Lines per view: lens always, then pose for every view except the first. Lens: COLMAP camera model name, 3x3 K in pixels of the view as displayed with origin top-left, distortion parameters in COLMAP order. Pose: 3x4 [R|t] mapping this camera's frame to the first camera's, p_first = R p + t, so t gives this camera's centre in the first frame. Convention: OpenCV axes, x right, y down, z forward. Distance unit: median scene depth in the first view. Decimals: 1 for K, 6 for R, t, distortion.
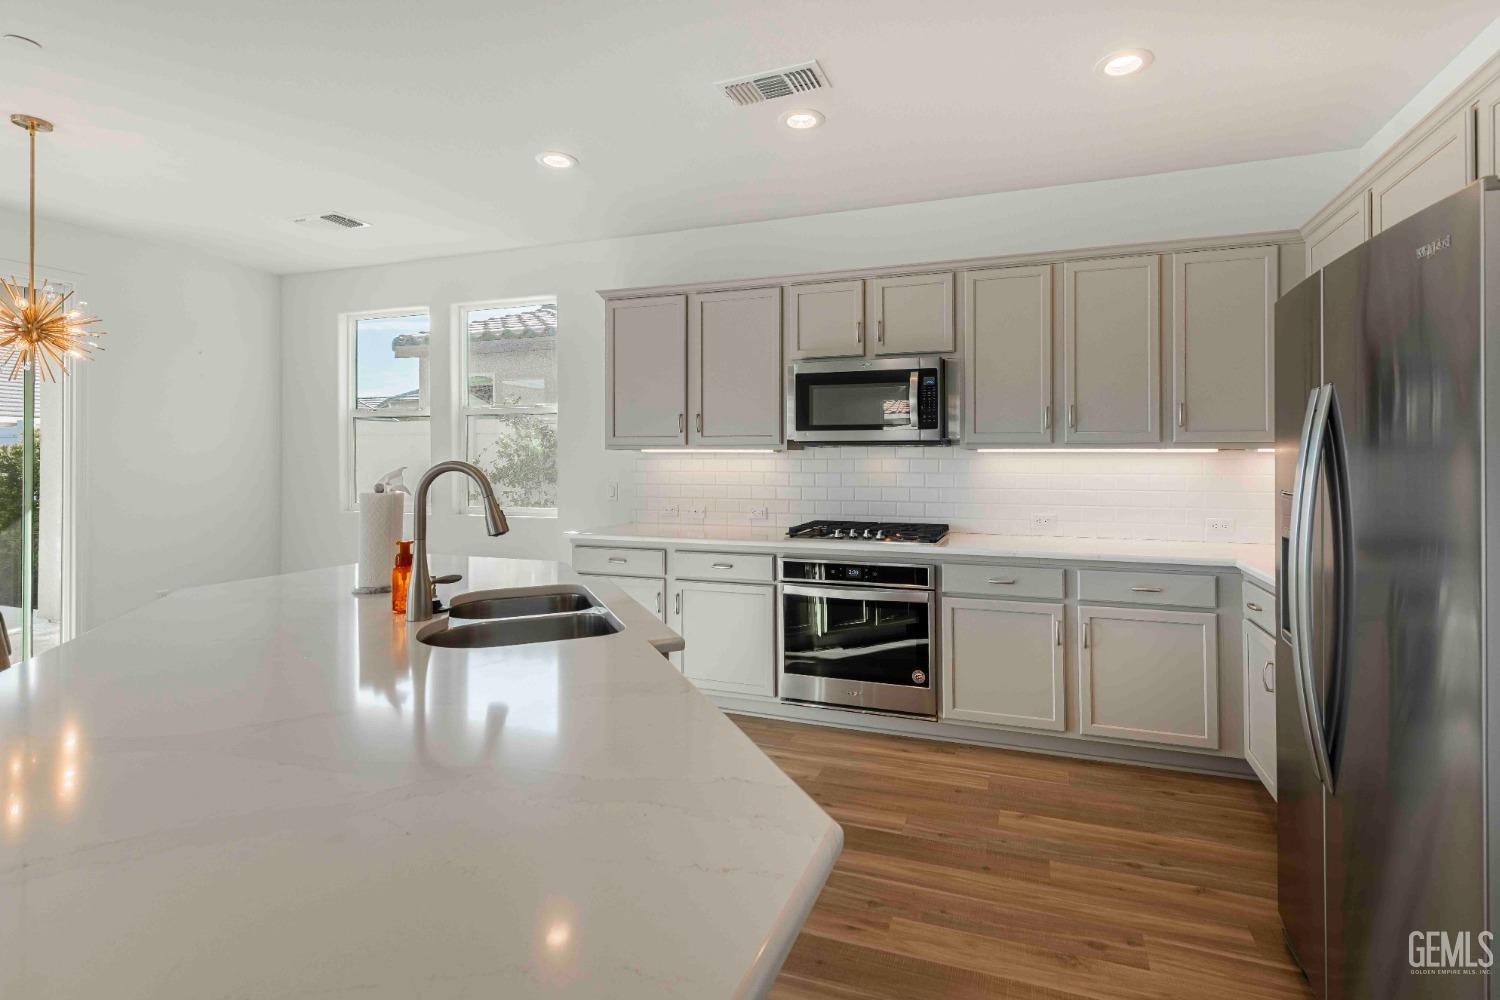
lens RADIAL K [[704.6, 0, 808.6], [0, 704.6, 458.6], [0, 0, 1]] dist [0.002641, -0.000162]
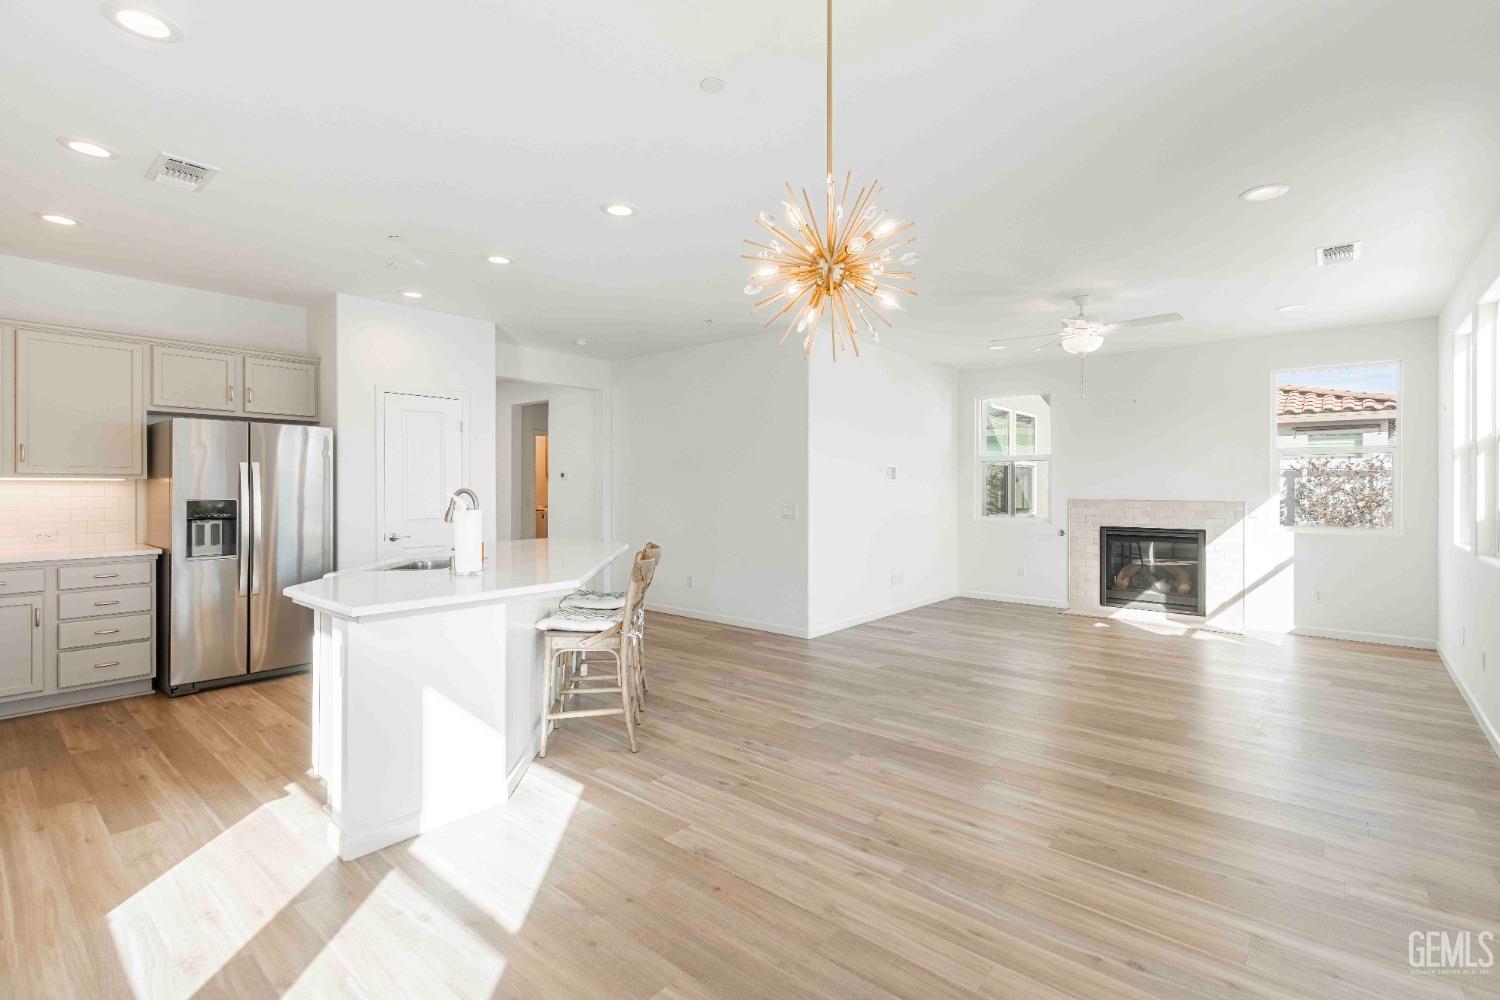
lens RADIAL K [[692.4, 0, 758.3], [0, 692.4, 489.5], [0, 0, 1]] dist [0.006309, 0.000726]
pose [[-0.927629, -0.004816, 0.373472, -1.062061], [-0.004346, 0.999988, 0.002100, -0.000951], [-0.373478, 0.000325, -0.927639, 1.314719]]
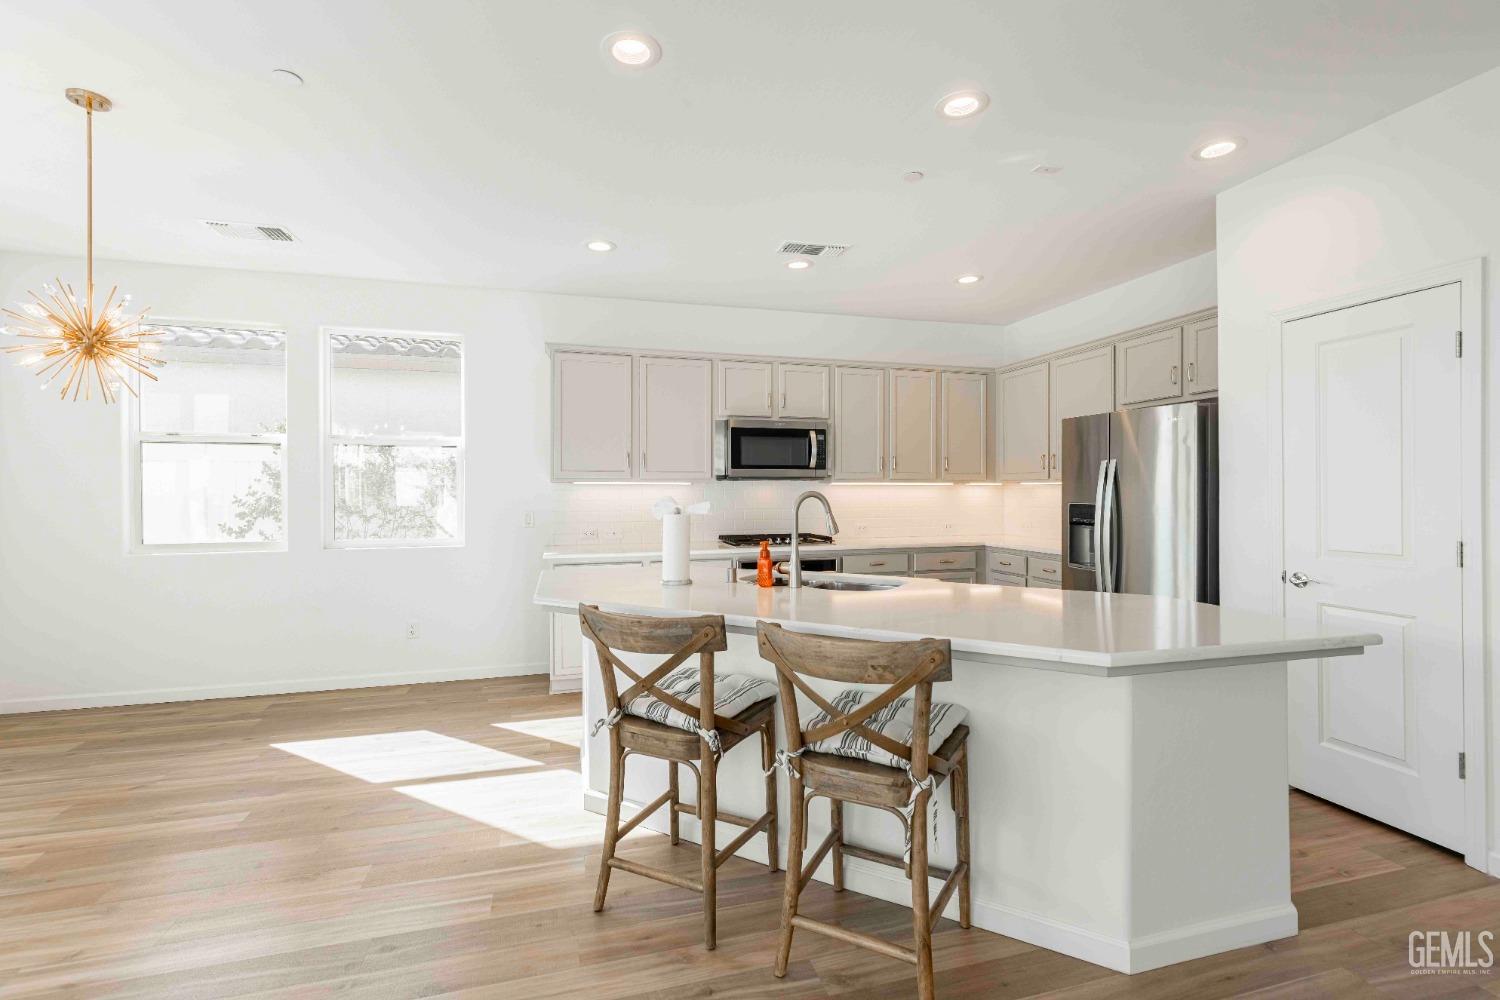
lens RADIAL K [[675.5, 0, 754.4], [0, 675.5, 489.0], [0, 0, 1]] dist [0.004523, -0.000112]
pose [[0.824124, -0.002906, 0.566402, -0.759657], [0.002911, 0.999995, 0.000894, -0.001357], [-0.566402, 0.000912, 0.824129, -0.112973]]
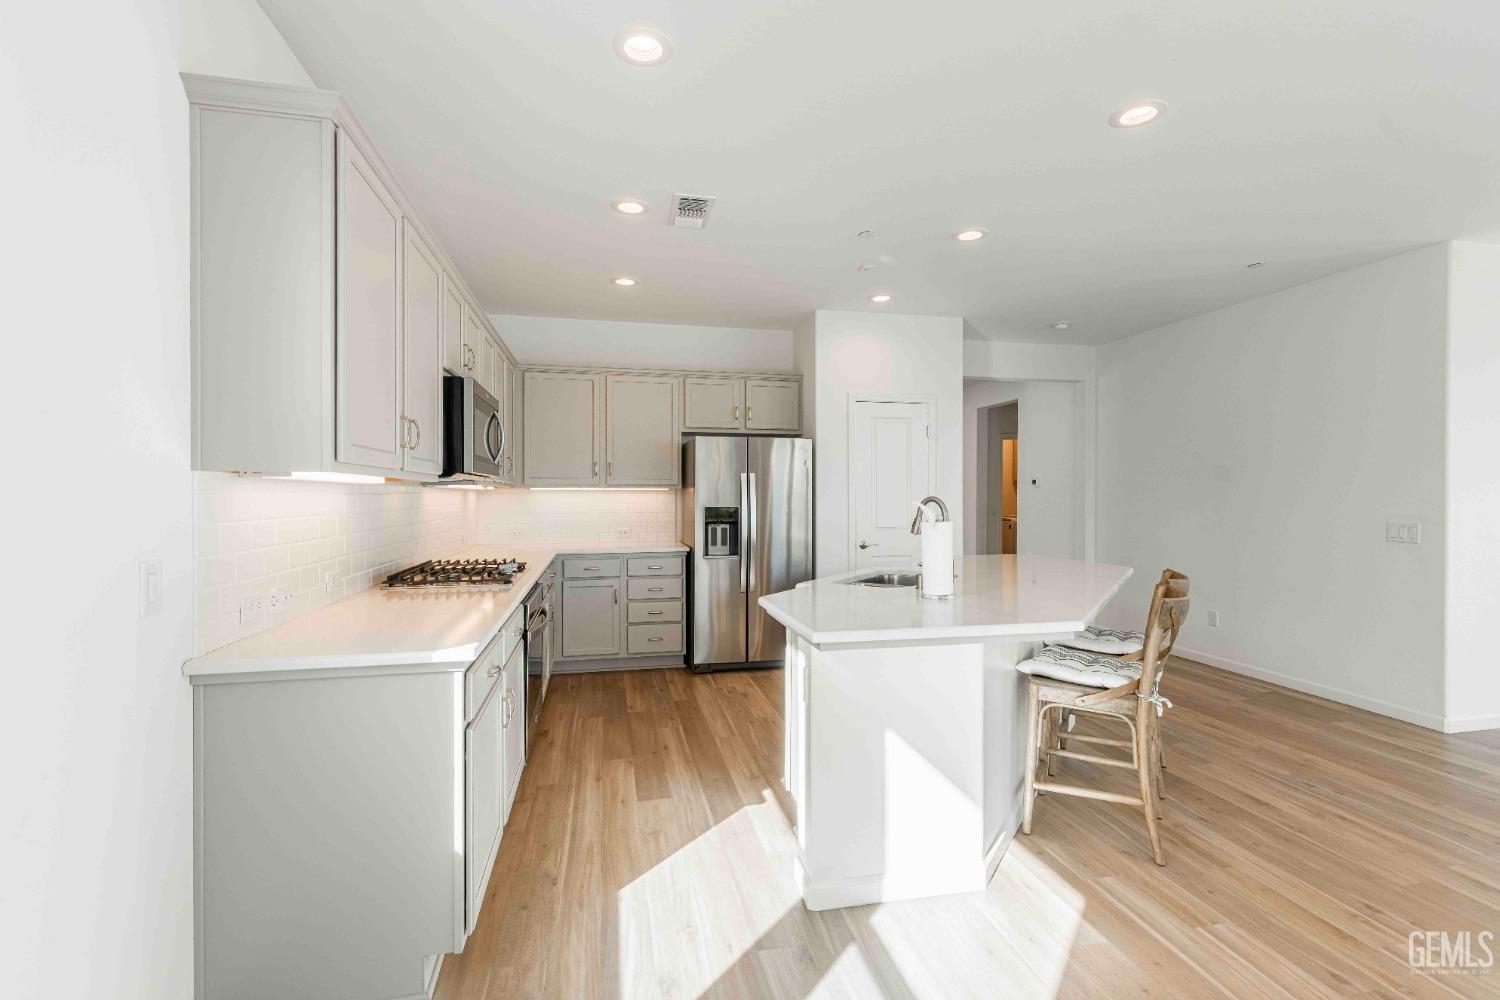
lens RADIAL K [[682.1, 0, 746.7], [0, 682.1, 498.1], [0, 0, 1]] dist [0.007781, -0.000420]
pose [[-0.502942, -0.006648, 0.864295, -0.922325], [-0.003982, 0.999978, 0.005375, -0.000396], [-0.864311, -0.000738, -0.502957, 1.181836]]
